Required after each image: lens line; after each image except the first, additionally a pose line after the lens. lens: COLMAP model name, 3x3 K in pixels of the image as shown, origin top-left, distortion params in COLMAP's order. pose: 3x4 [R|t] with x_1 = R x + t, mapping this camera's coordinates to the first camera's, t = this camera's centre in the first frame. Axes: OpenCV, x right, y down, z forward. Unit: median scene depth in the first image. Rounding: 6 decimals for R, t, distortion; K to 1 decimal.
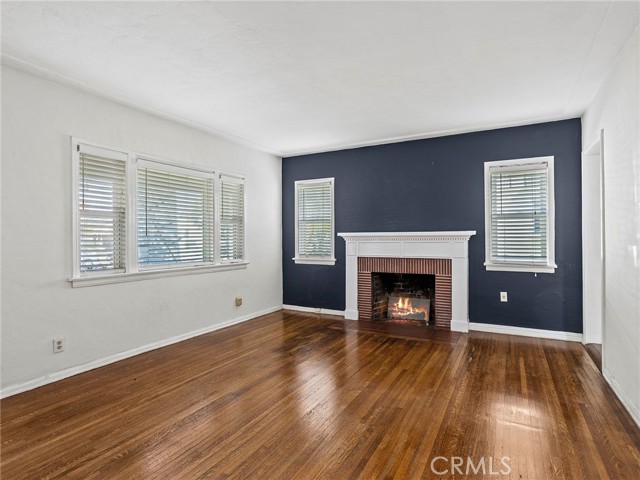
lens RADIAL K [[344.4, 0, 320.0], [0, 344.4, 240.0], [0, 0, 1]] dist [-0.056837, 0.034786]
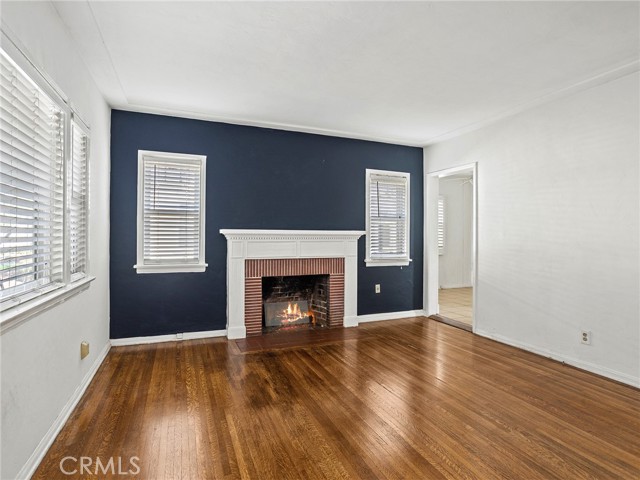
lens RADIAL K [[344.4, 0, 320.0], [0, 344.4, 240.0], [0, 0, 1]] dist [-0.056837, 0.034786]
pose [[0.628786, 0.001332, 0.777577, -0.467609], [-0.003032, 0.999995, 0.000739, 0.002087], [-0.777572, -0.002822, 0.628787, 0.407235]]
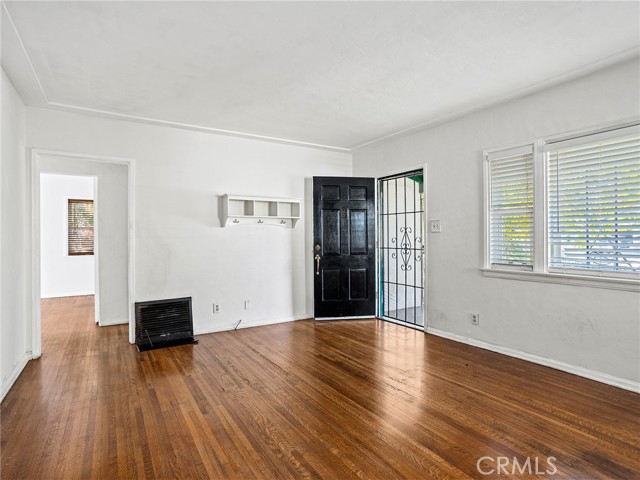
lens RADIAL K [[344.4, 0, 320.0], [0, 344.4, 240.0], [0, 0, 1]] dist [-0.056837, 0.034786]
pose [[-0.483546, 0.017127, -0.875151, 0.415219], [0.003654, 0.999839, 0.017548, -0.007311], [0.875311, 0.005288, -0.483531, 0.731415]]
